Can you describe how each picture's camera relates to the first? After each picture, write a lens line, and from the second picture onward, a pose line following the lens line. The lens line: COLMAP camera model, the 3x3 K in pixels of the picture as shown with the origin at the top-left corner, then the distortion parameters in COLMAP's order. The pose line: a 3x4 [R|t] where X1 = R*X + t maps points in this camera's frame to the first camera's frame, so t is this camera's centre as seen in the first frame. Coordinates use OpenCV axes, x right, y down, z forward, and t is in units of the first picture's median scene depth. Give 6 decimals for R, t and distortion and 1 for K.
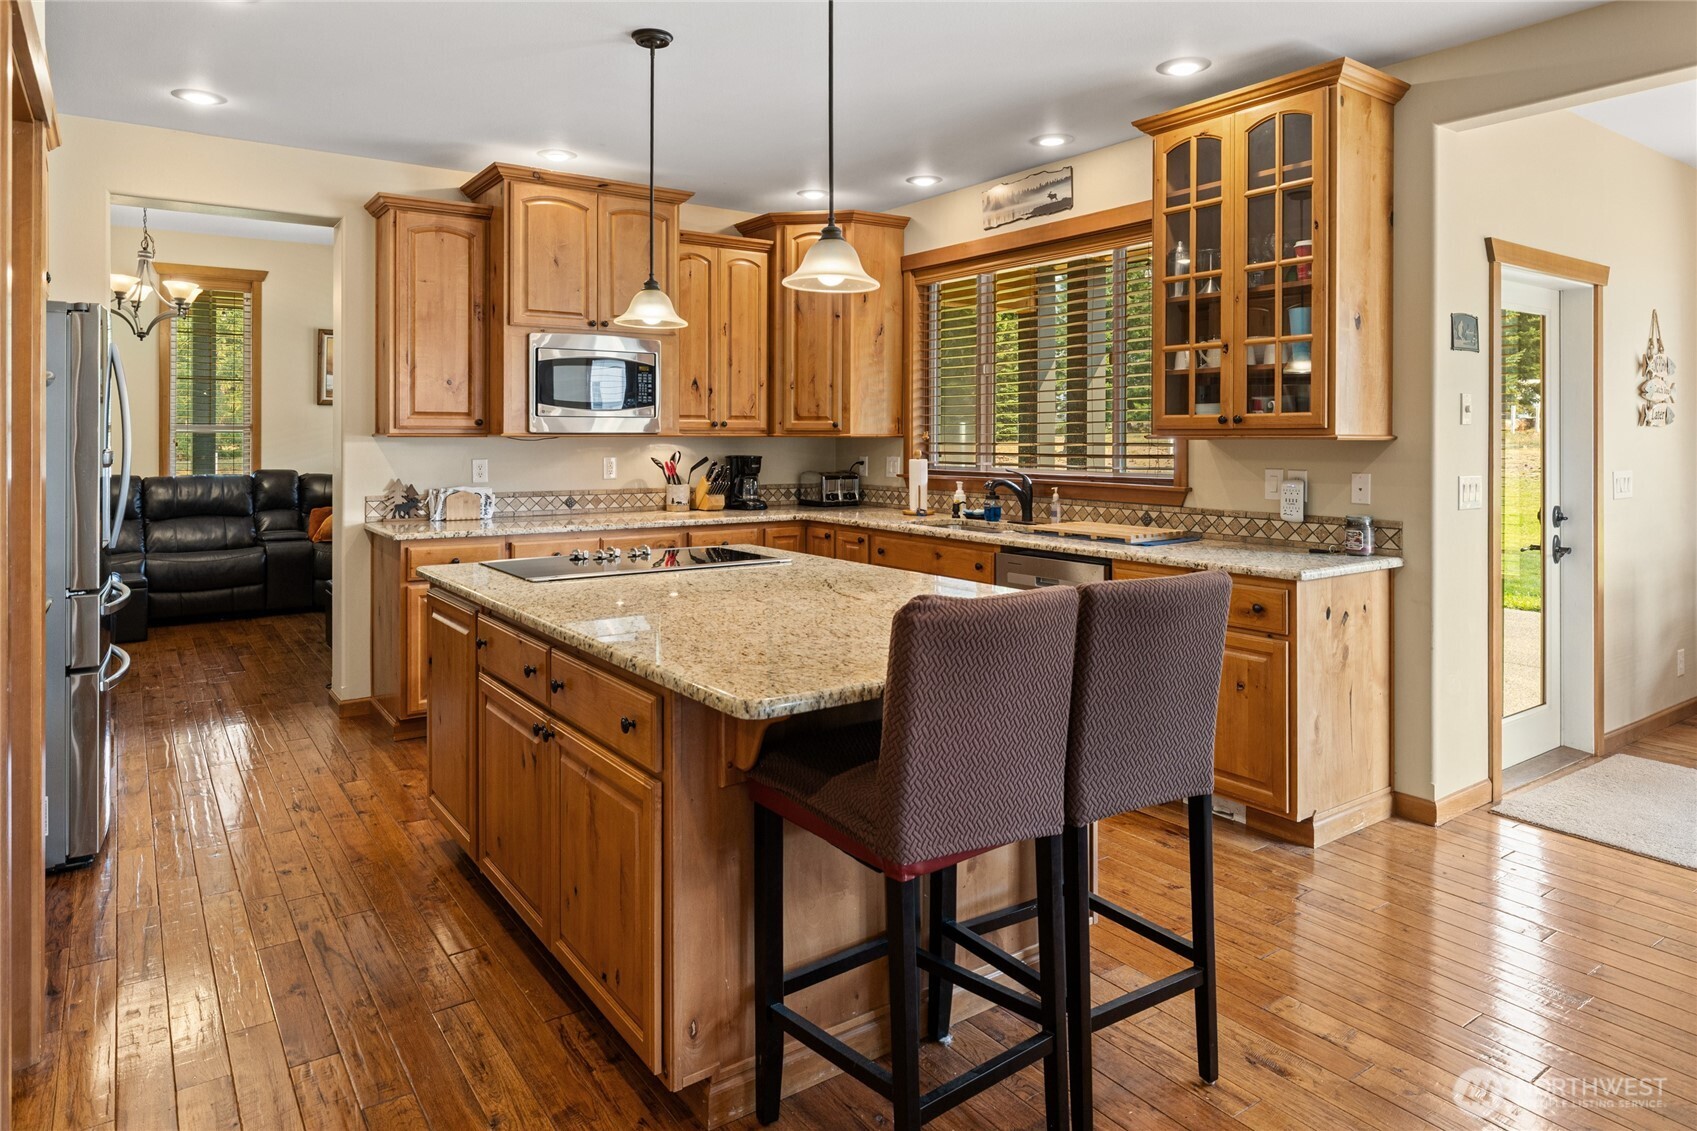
lens RADIAL K [[1035.8, 0, 830.1], [0, 1035.8, 419.8], [0, 0, 1]] dist [-0.002723, 0.001422]
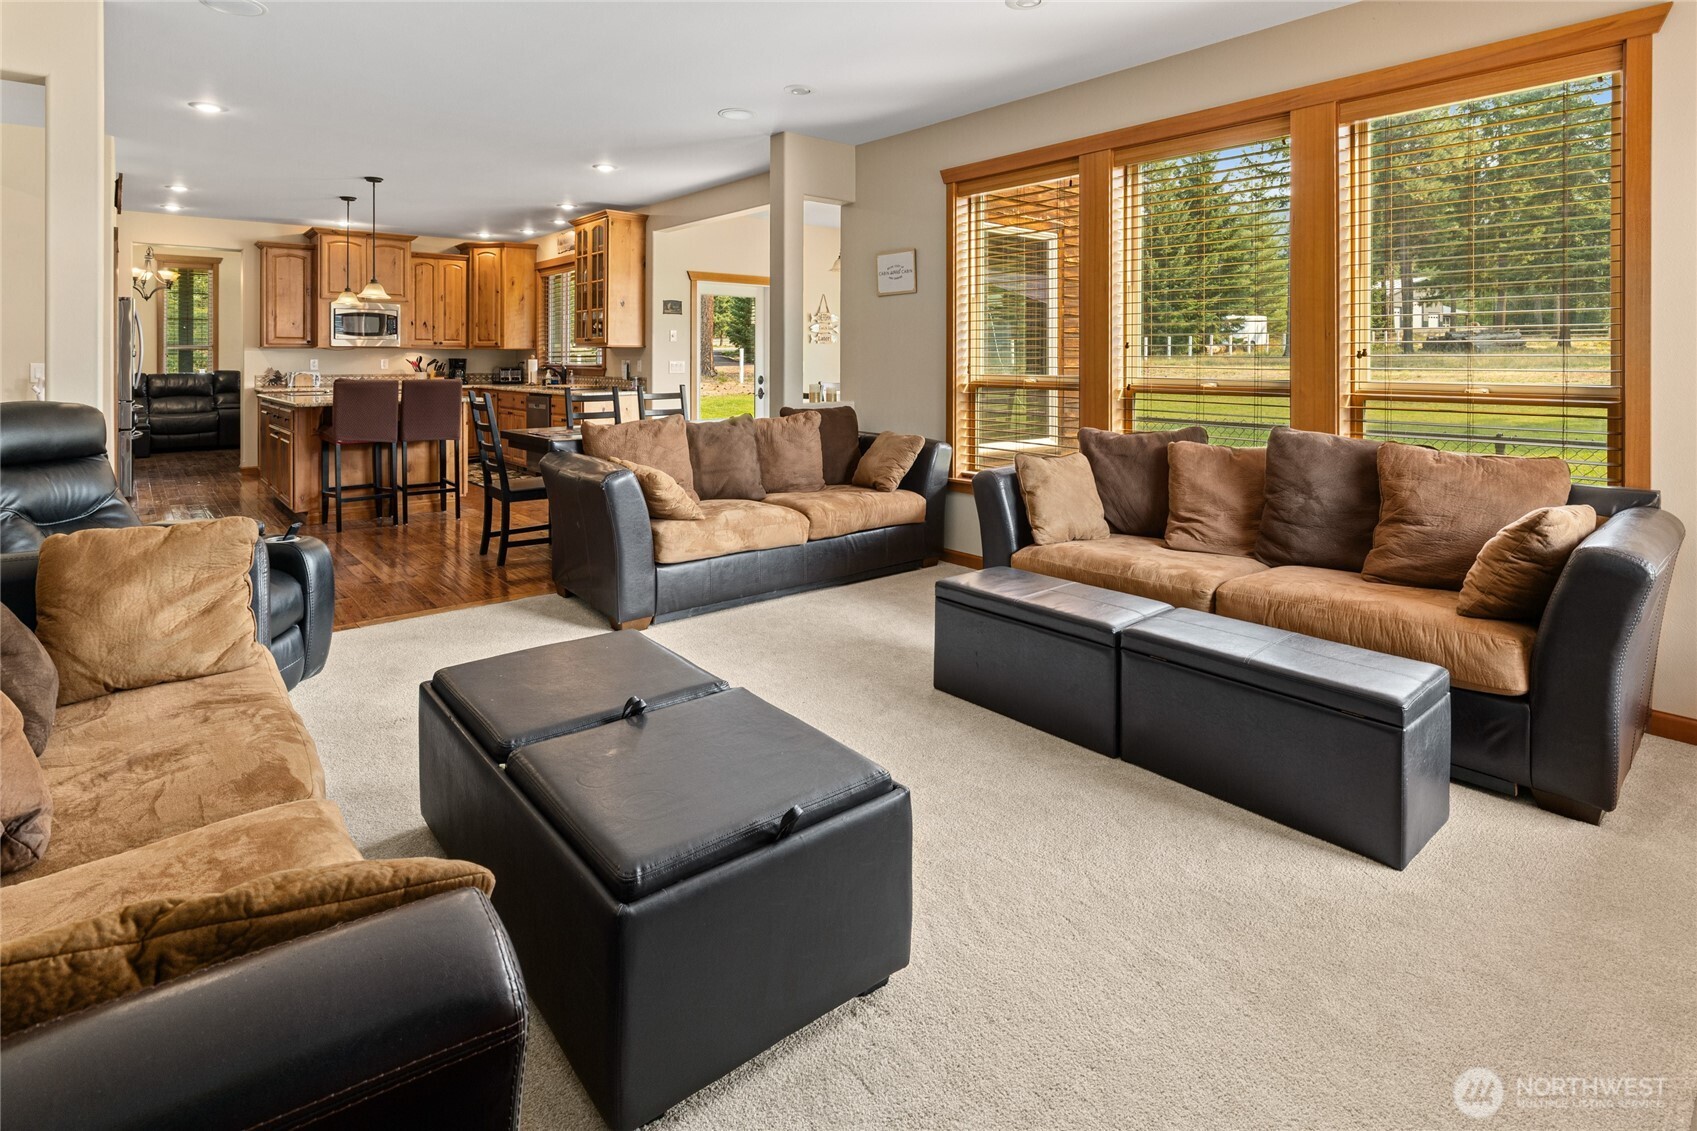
lens RADIAL K [[869.7, 0, 837.3], [0, 869.7, 345.3], [0, 0, 1]] dist [0.002347, 0.000327]
pose [[0.996585, -0.000318, 0.082567, 0.690276], [0.000526, 0.999997, -0.002492, 0.016575], [-0.082566, 0.002527, 0.996582, -1.034437]]
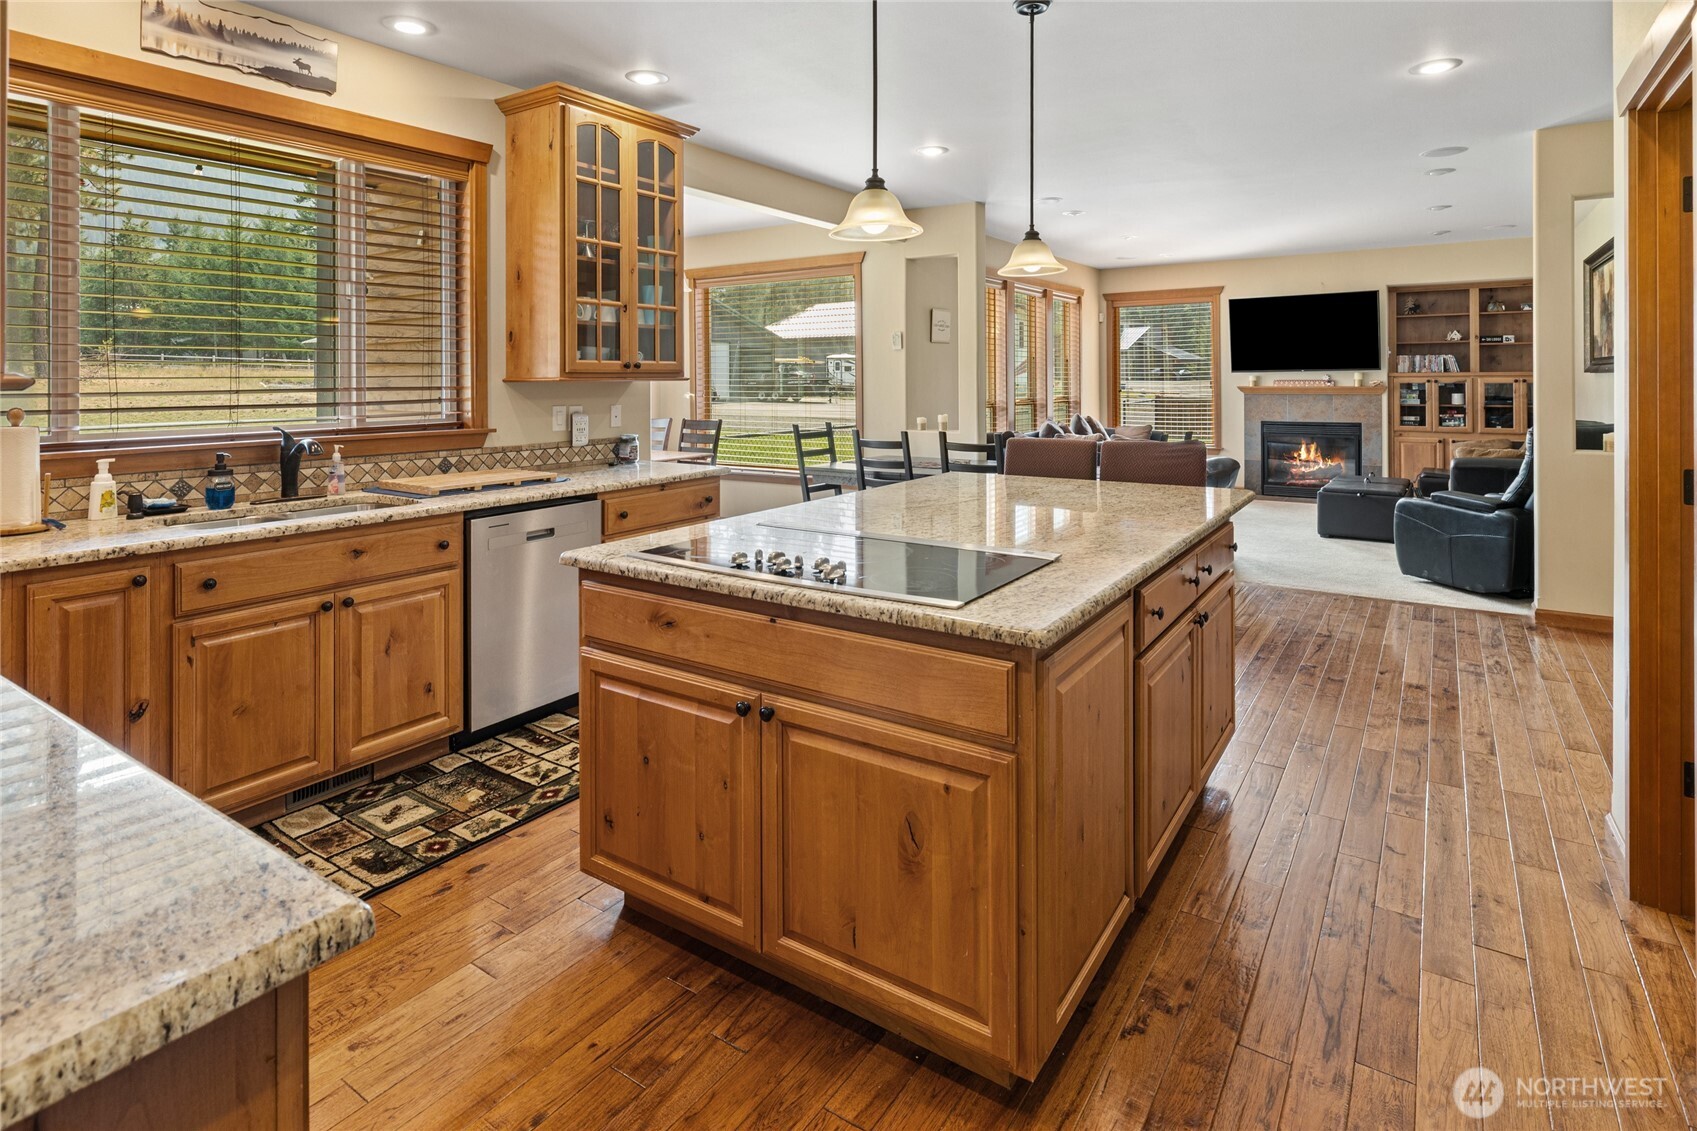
lens RADIAL K [[869.7, 0, 841.3], [0, 869.7, 380.2], [0, 0, 1]] dist [0.002347, 0.000327]
pose [[-0.348306, -0.002849, 0.937377, -0.575482], [-0.010856, 0.999941, -0.000994, 0.013228], [-0.937318, -0.010522, -0.348316, 0.931599]]
